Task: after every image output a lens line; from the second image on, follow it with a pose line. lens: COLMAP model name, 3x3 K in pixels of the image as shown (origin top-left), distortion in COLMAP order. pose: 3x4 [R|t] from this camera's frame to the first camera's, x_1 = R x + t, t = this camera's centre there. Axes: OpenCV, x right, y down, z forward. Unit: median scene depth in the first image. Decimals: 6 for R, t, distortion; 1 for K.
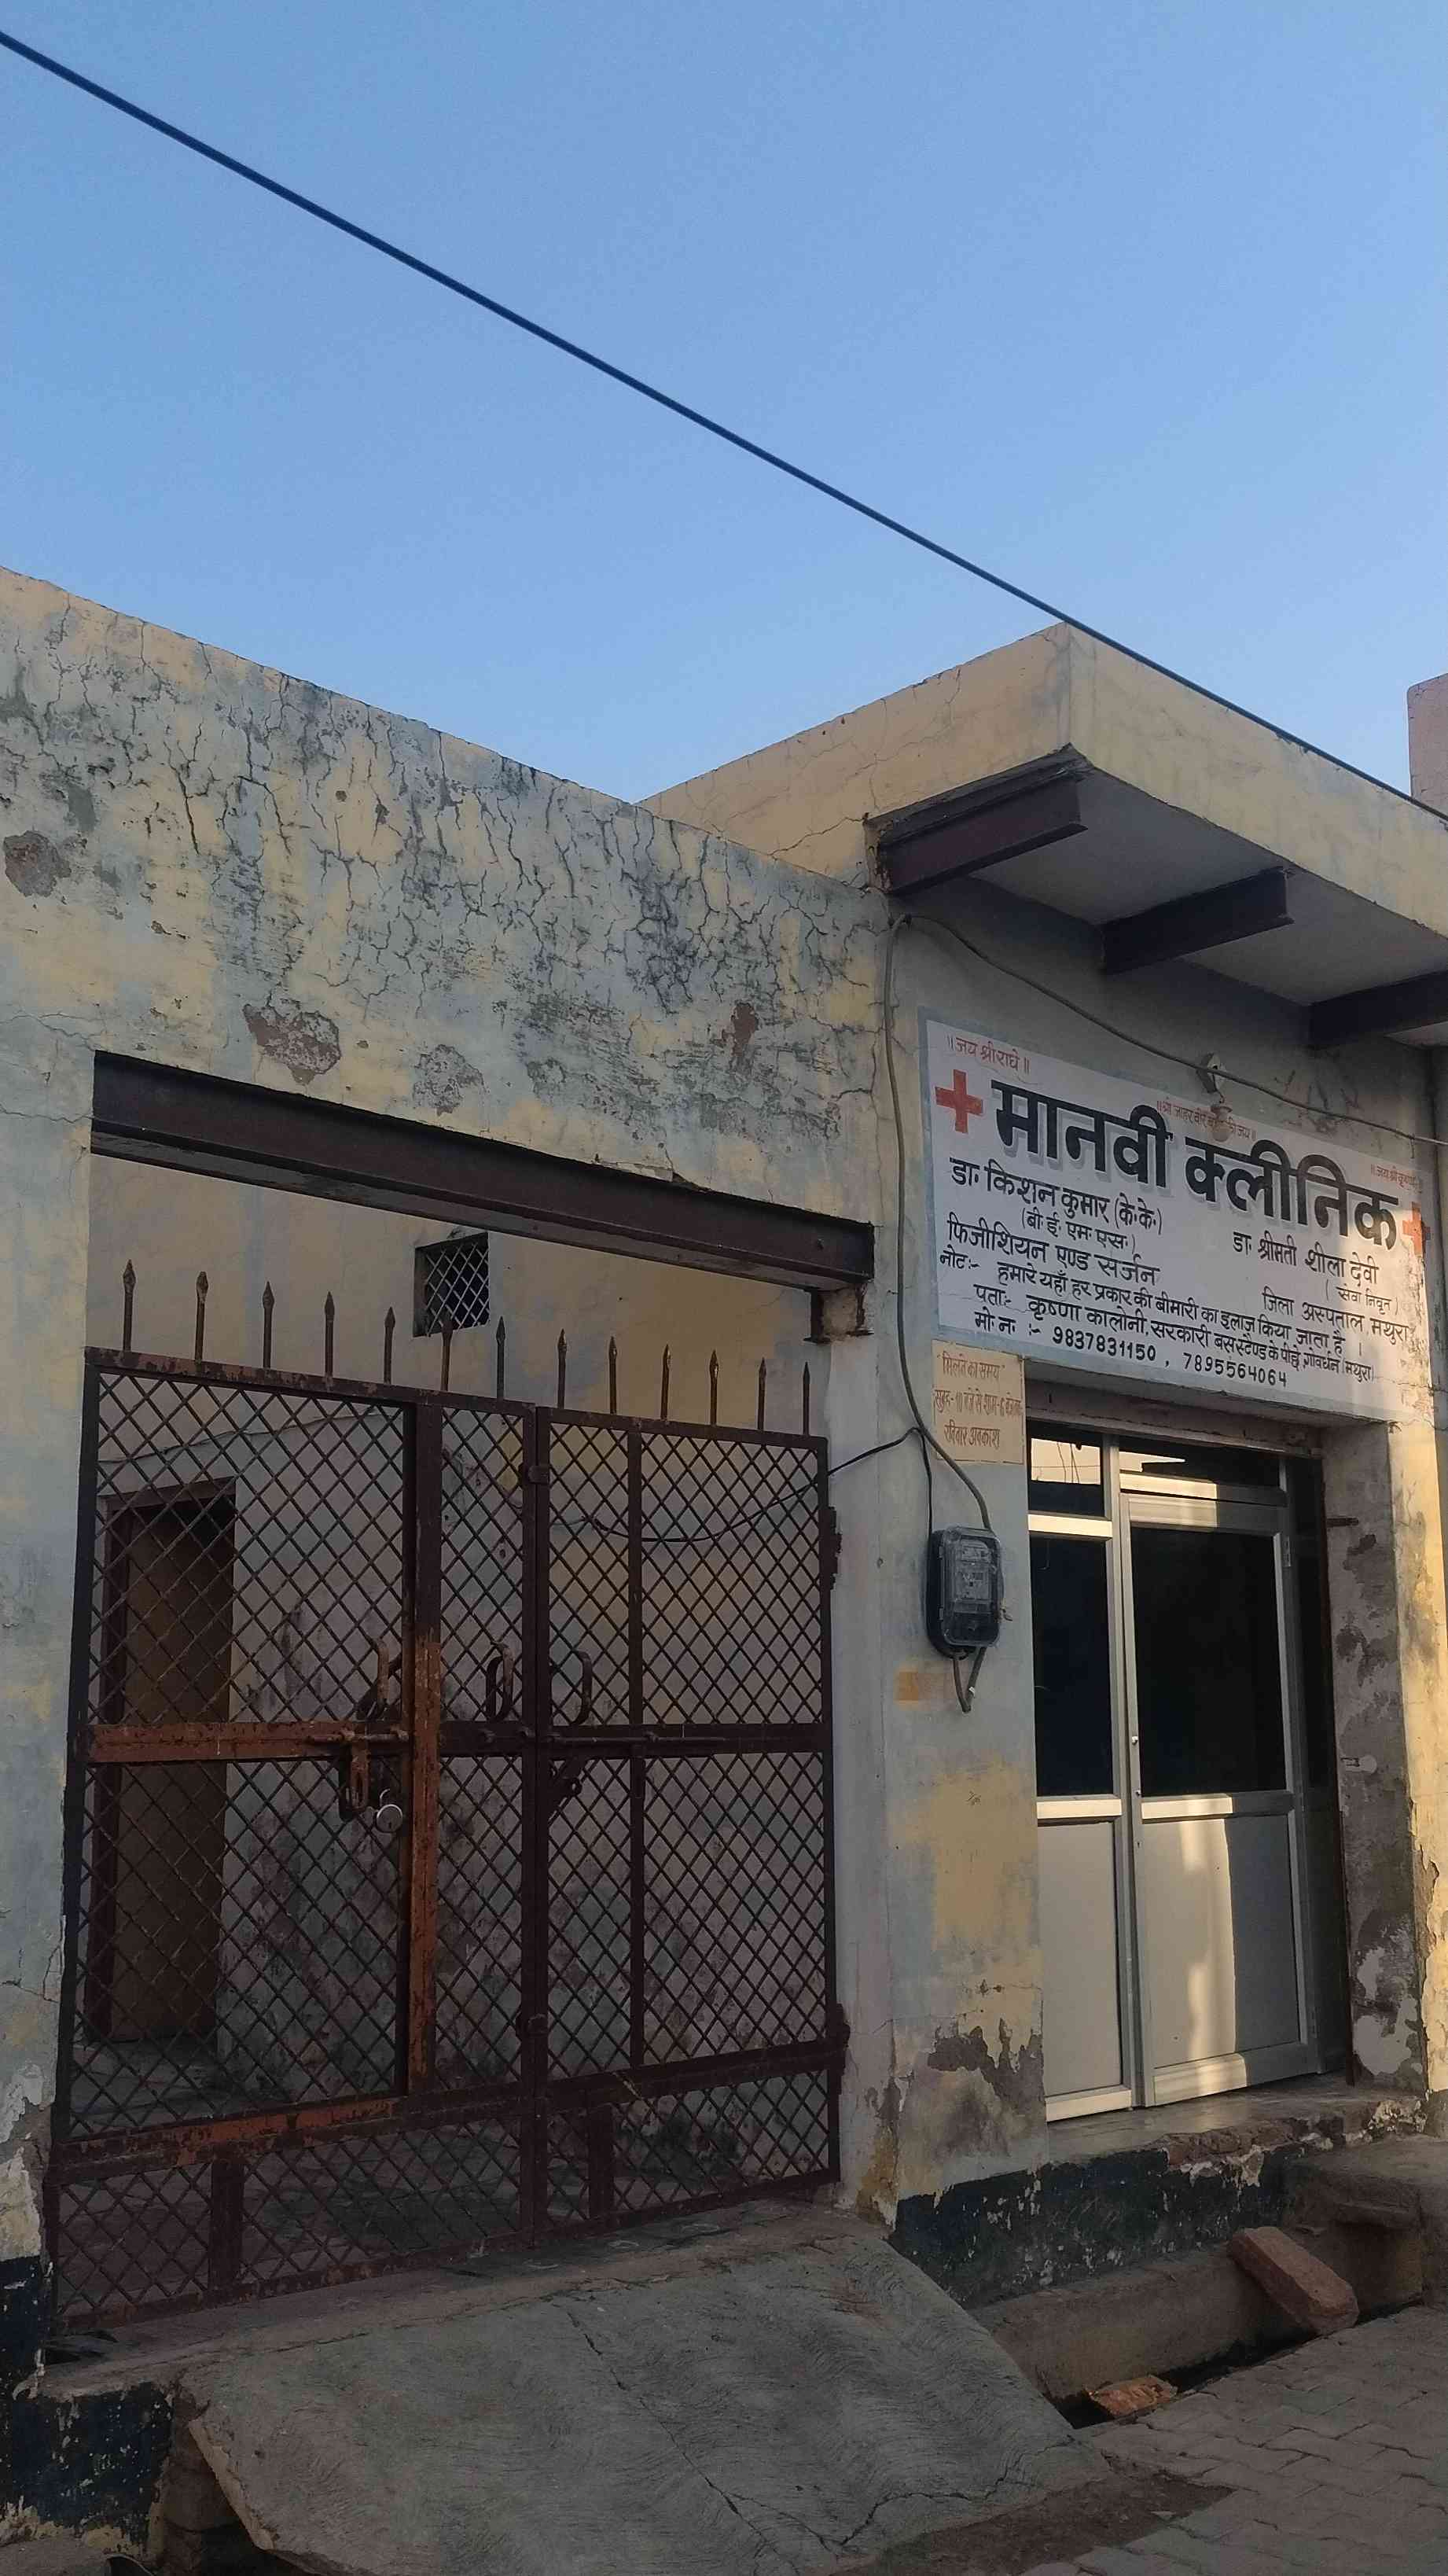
lens RADIAL K [[2319.1, 0, 724.5], [0, 2319.1, 1359.4], [0, 0, 1]] dist [0.131731, -0.239825]
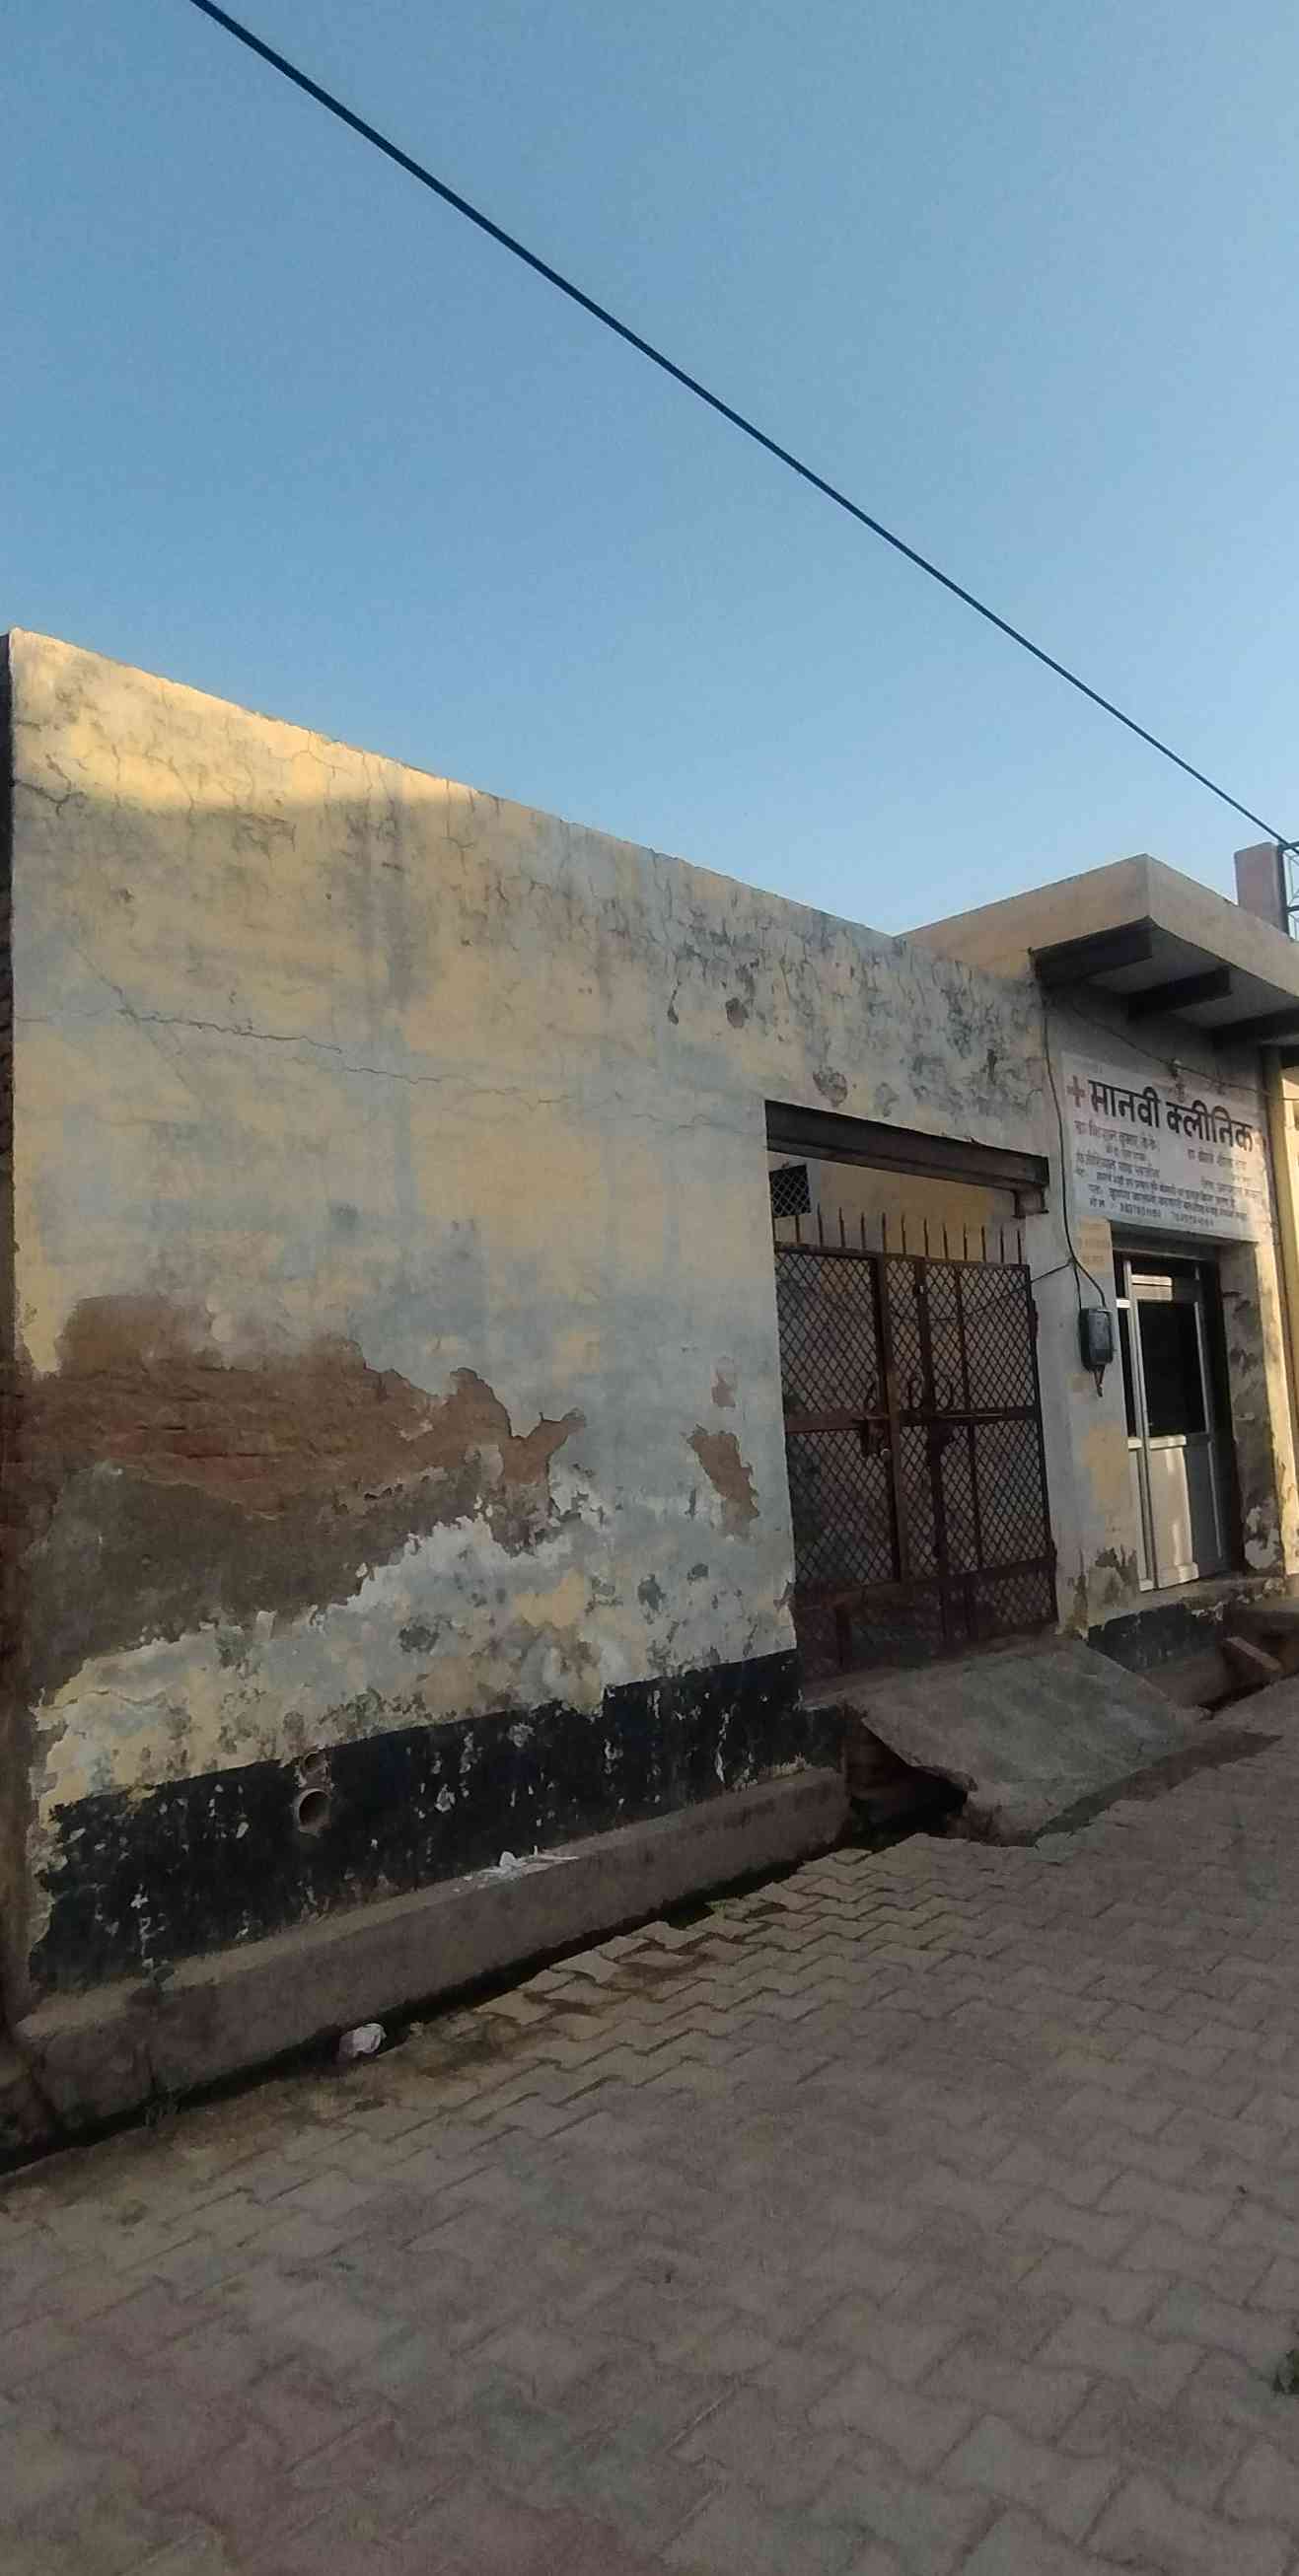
lens RADIAL K [[1540.5, 0, 649.5], [0, 1540.5, 1288.0], [0, 0, 1]] dist [-0.000997, -0.000282]
pose [[0.997475, -0.042790, 0.056686, -0.358750], [0.039394, 0.997437, 0.059722, -0.038635], [-0.059096, -0.057338, 0.996604, -0.306653]]
